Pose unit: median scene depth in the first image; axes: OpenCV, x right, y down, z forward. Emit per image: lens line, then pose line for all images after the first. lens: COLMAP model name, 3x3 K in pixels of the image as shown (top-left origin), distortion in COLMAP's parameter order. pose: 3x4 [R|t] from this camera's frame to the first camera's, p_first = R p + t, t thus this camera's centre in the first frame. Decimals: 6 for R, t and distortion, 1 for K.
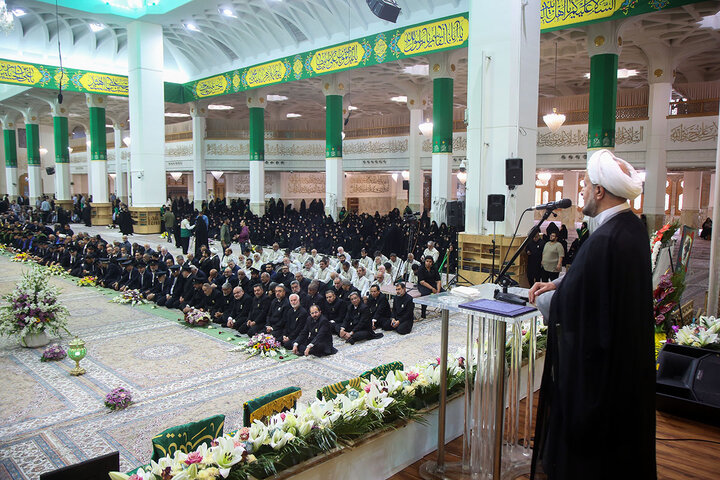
lens RADIAL K [[554.9, 0, 360.0], [0, 554.9, 240.0], [0, 0, 1]] dist [-0.006066, -0.001878]
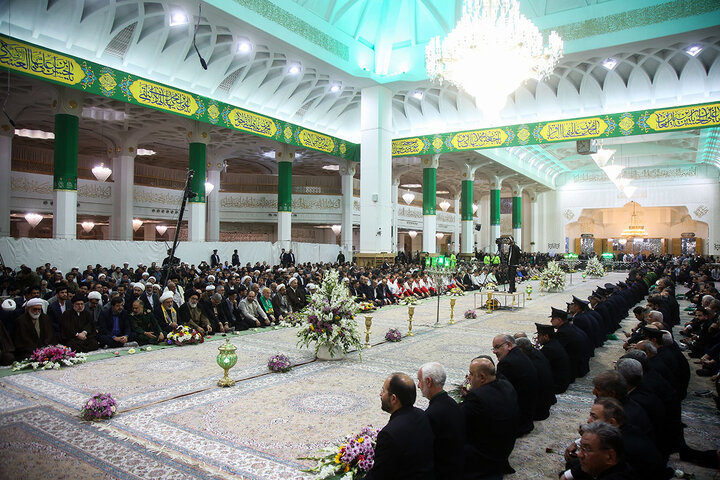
lens RADIAL K [[491.8, 0, 360.0], [0, 491.8, 240.0], [0, 0, 1]] dist [-0.052439, -0.000593]
pose [[0.176101, -0.025383, -0.984045, 0.282540], [-0.103525, 0.993646, -0.044157, 0.029336], [0.978913, 0.109650, 0.172354, 1.050311]]
